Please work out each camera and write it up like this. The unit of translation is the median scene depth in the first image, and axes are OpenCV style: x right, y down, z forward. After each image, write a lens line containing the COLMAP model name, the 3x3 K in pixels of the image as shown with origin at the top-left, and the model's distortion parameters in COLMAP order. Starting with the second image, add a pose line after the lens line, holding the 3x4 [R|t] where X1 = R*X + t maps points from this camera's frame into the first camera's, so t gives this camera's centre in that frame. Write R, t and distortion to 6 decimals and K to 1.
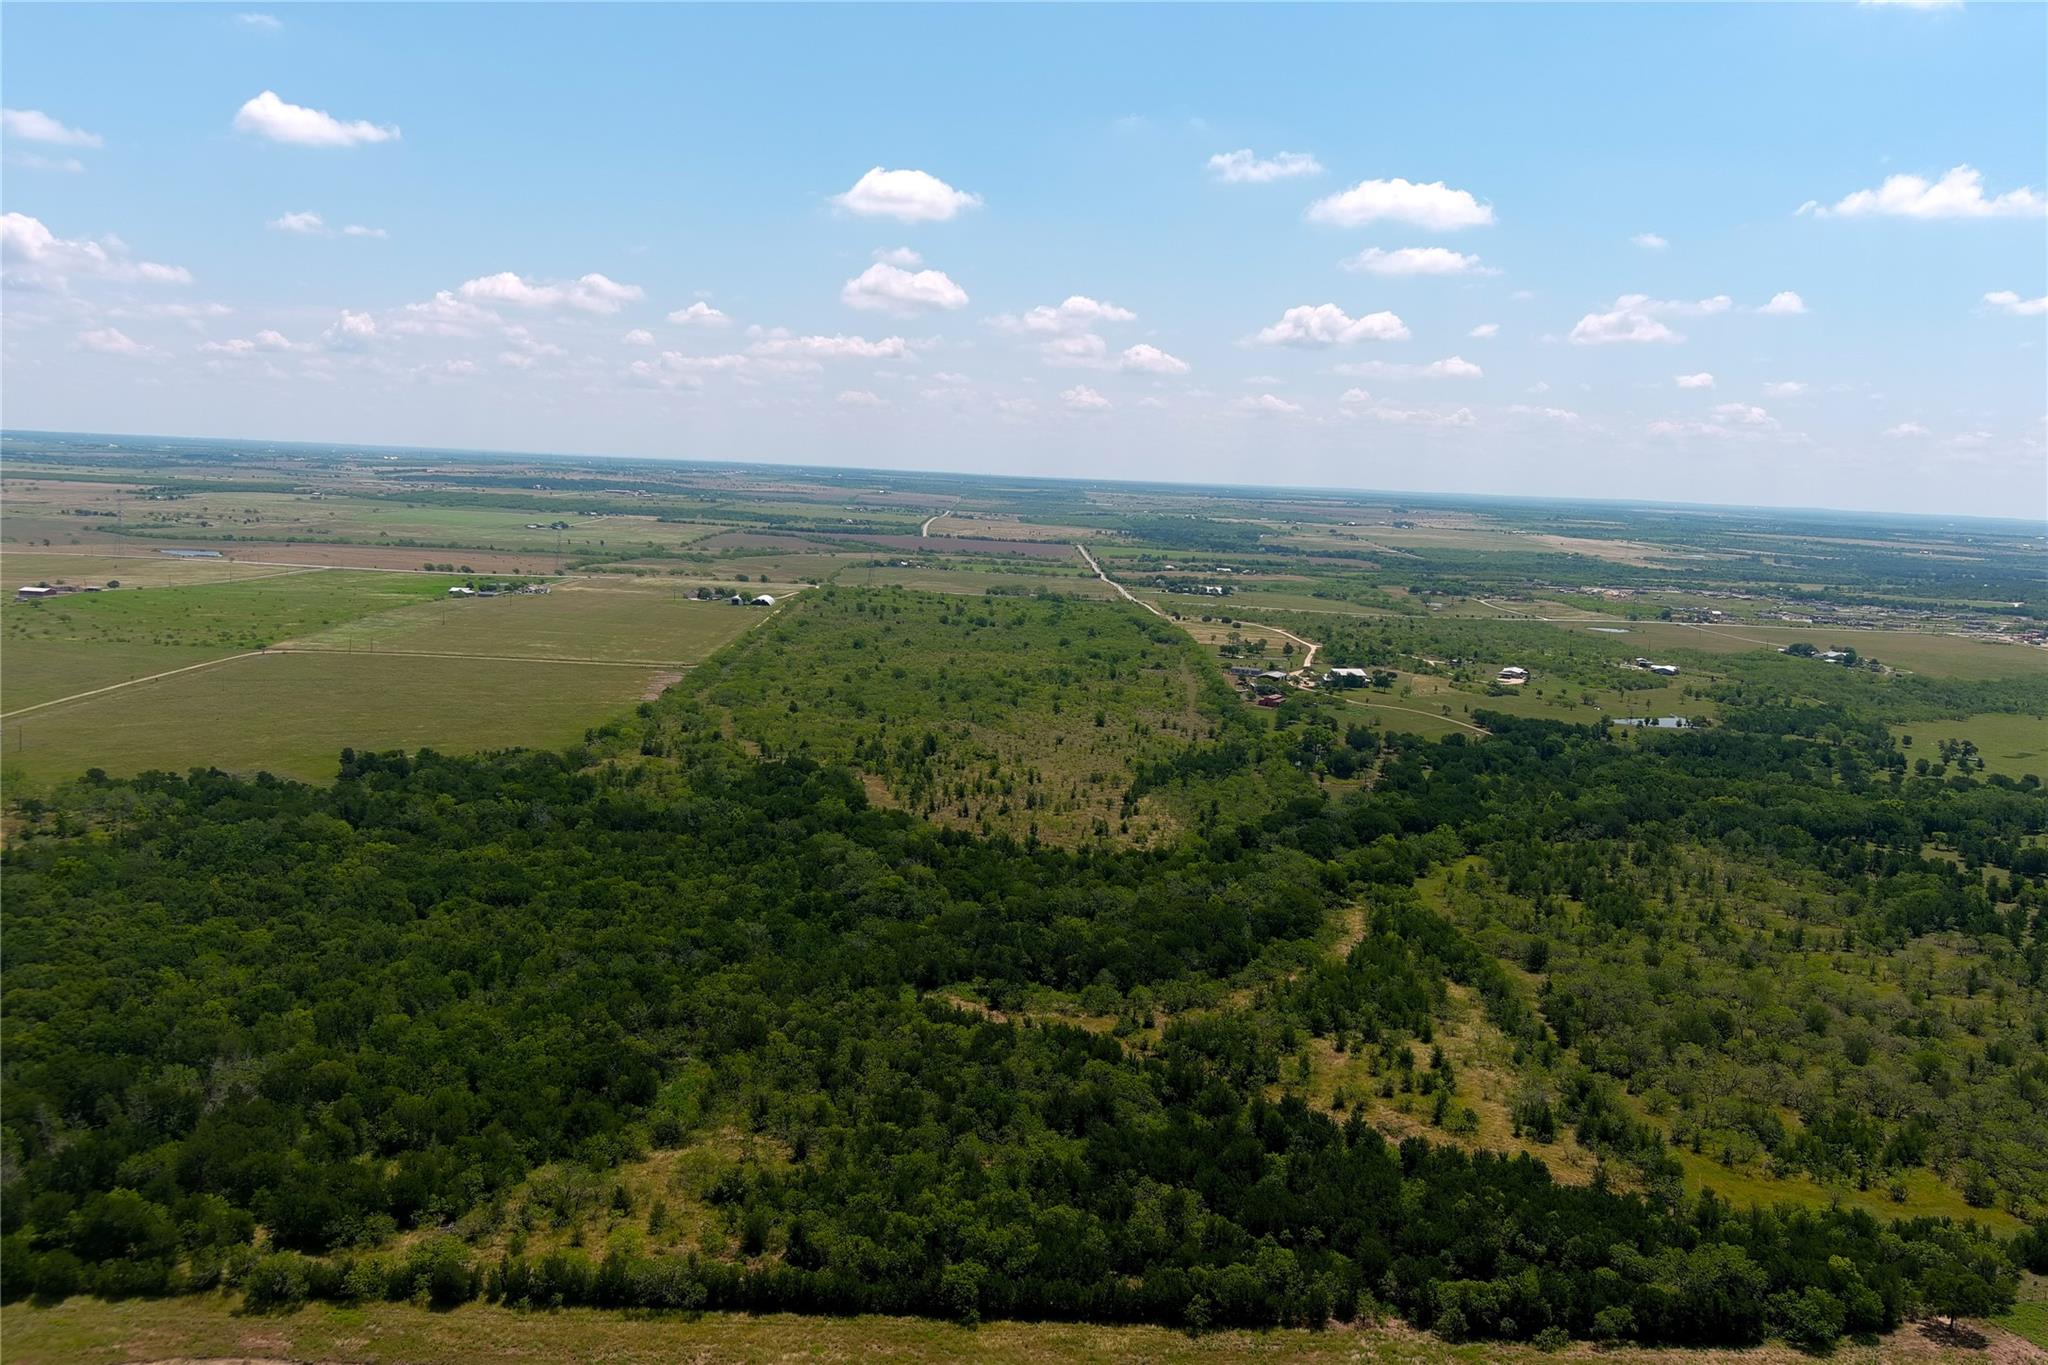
lens RADIAL K [[1598.2, 0, 1024.5], [0, 1598.2, 708.9], [0, 0, 1]] dist [0.039267, -0.039157]
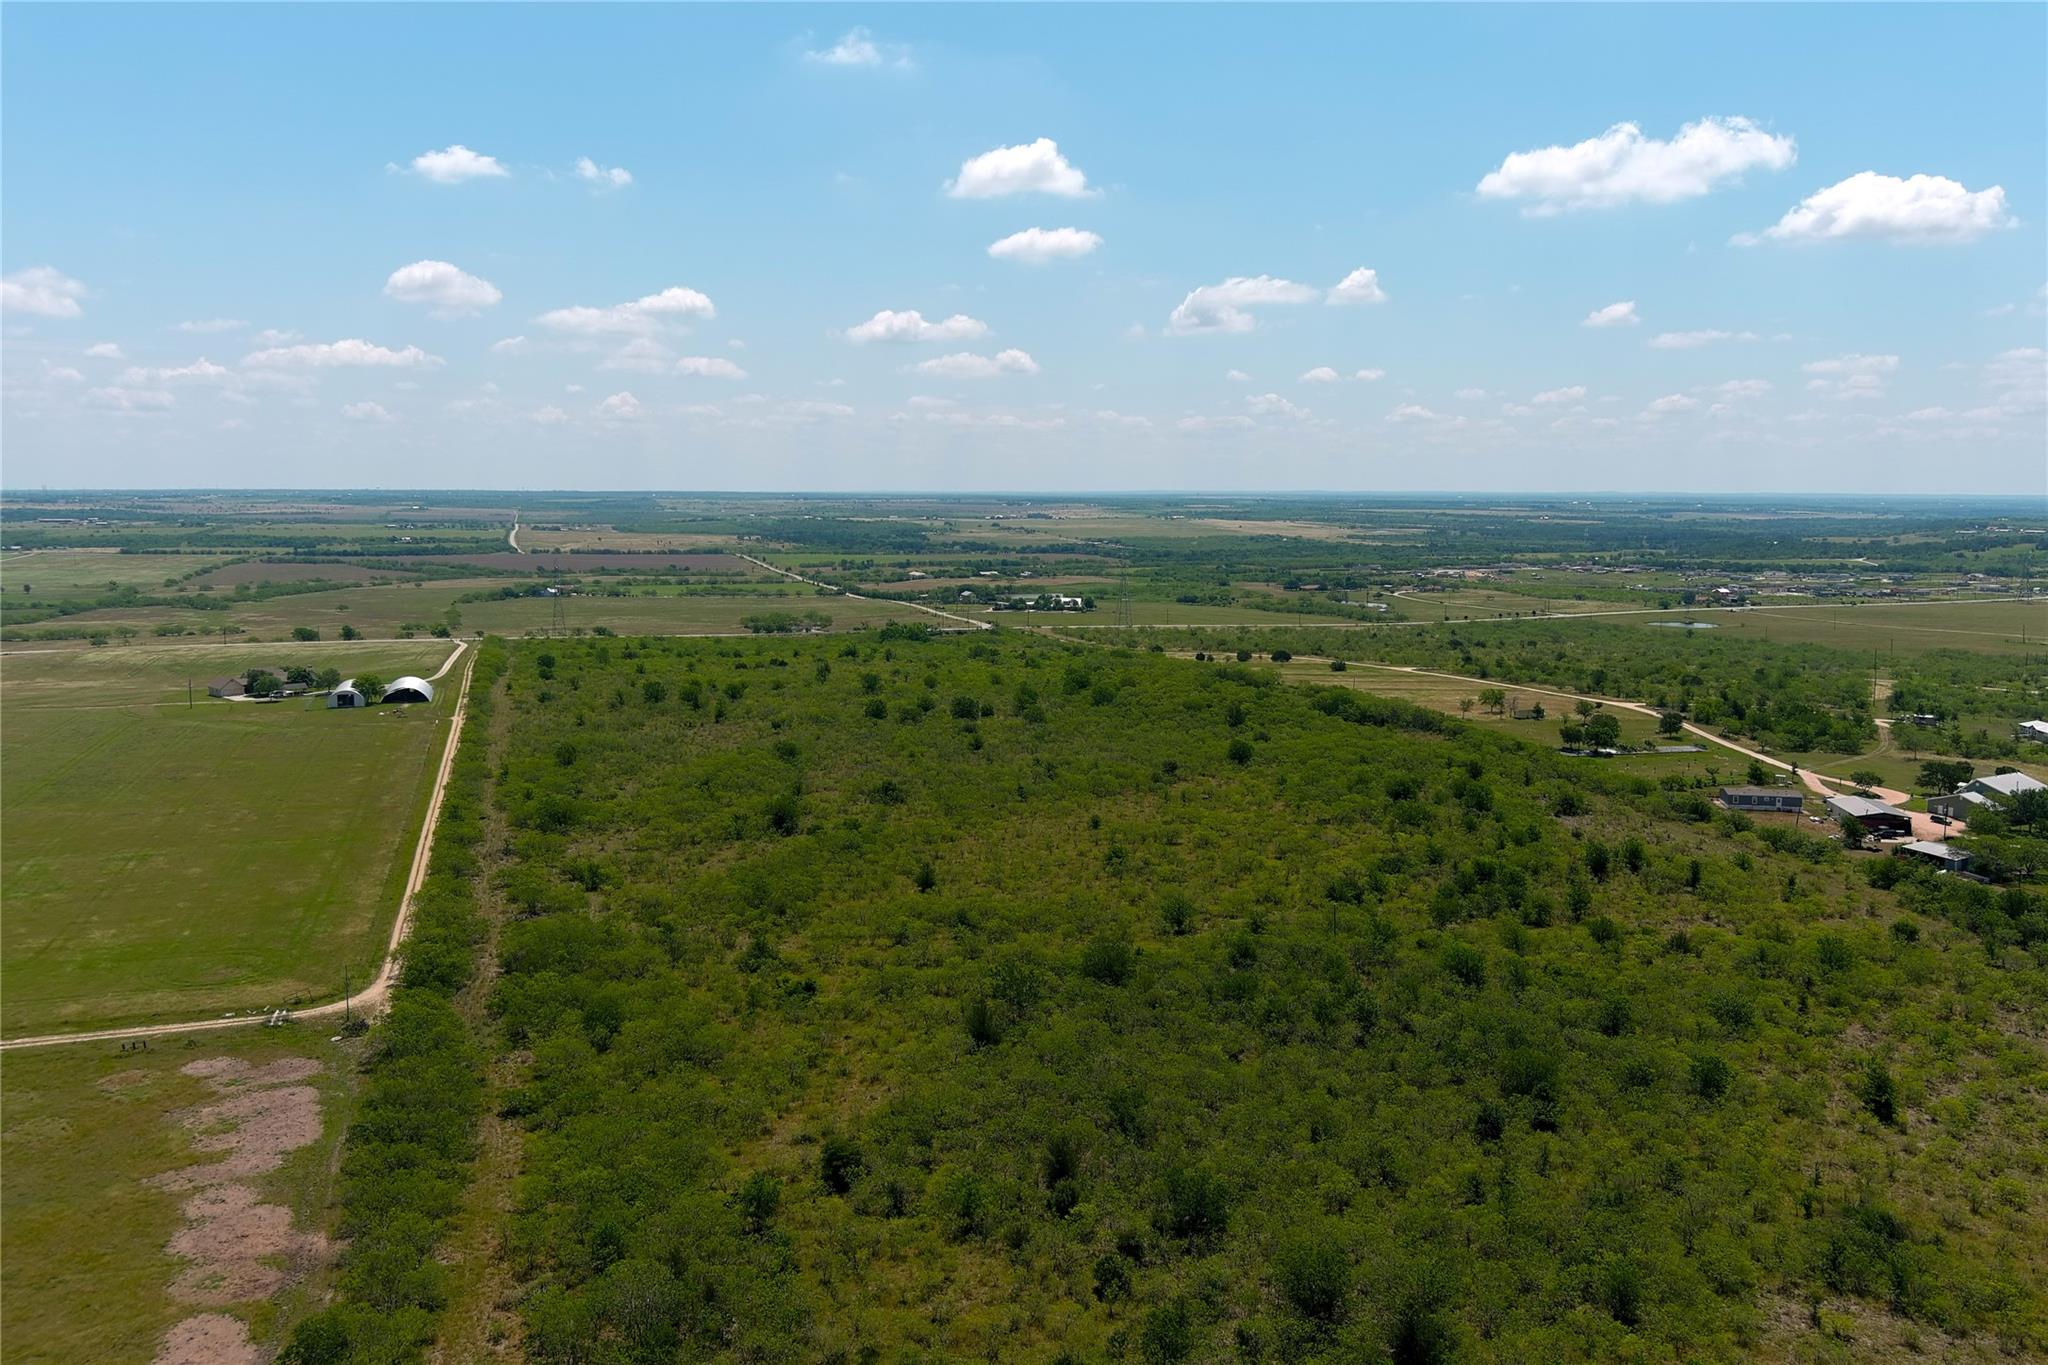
lens RADIAL K [[1608.1, 0, 1025.8], [0, 1608.1, 638.0], [0, 0, 1]] dist [0.038160, -0.040930]
pose [[0.957440, -0.069305, 0.280187, -0.060557], [0.082916, 0.995869, -0.037004, -0.025080], [-0.276465, 0.058661, 0.959232, 0.251553]]
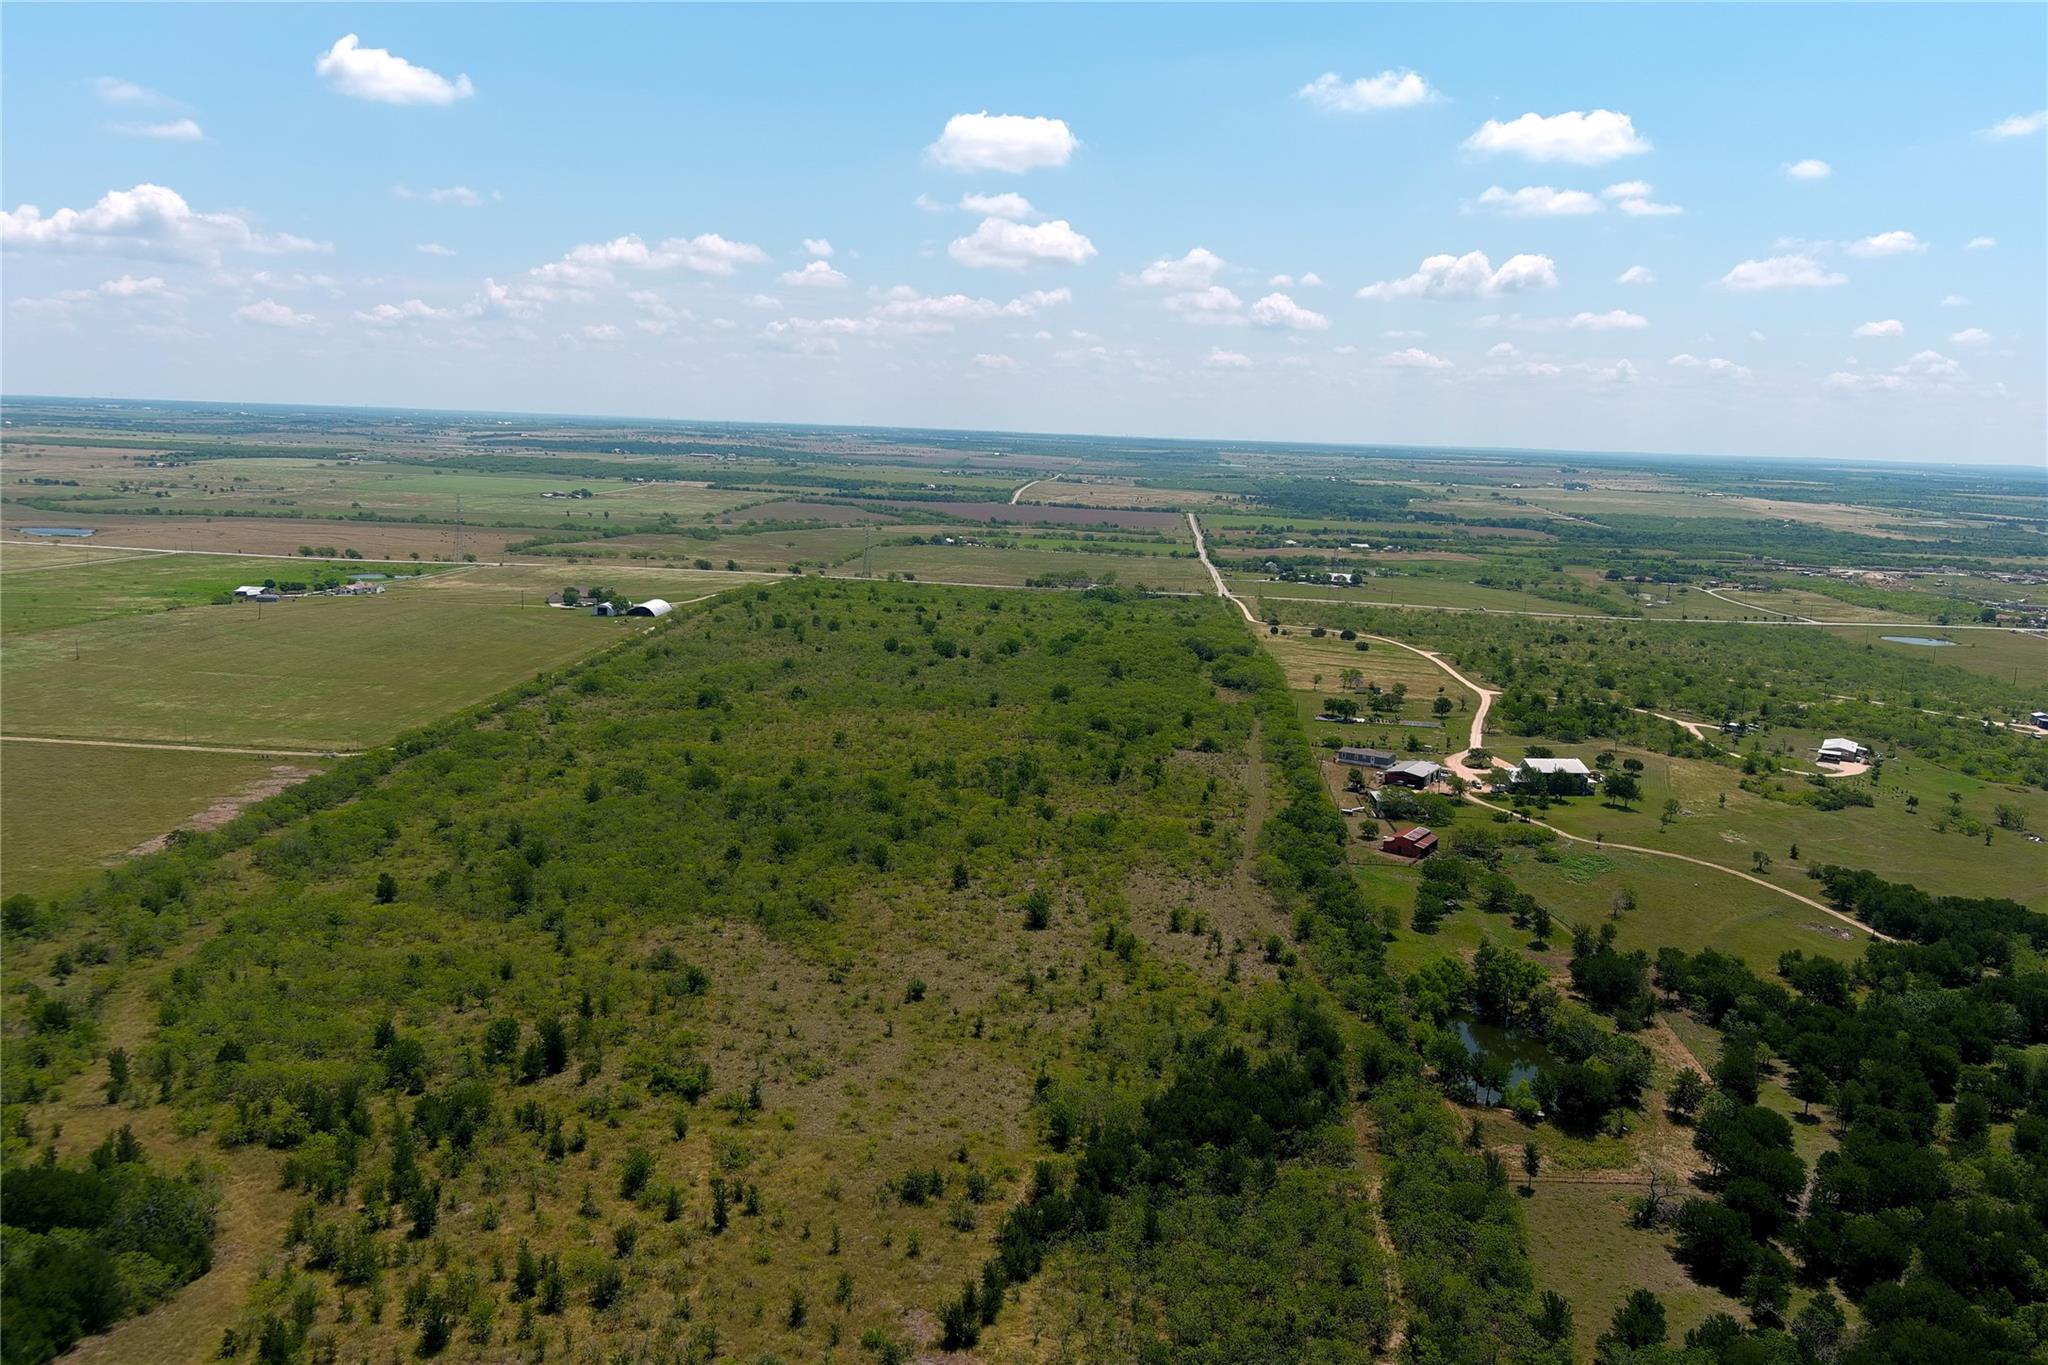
lens RADIAL K [[1608.1, 0, 1025.8], [0, 1608.1, 638.0], [0, 0, 1]] dist [0.038160, -0.040930]
pose [[0.995967, 0.003546, -0.089646, 0.027293], [-0.005464, 0.999761, -0.021157, -0.020483], [0.089549, 0.021561, 0.995749, 0.165350]]
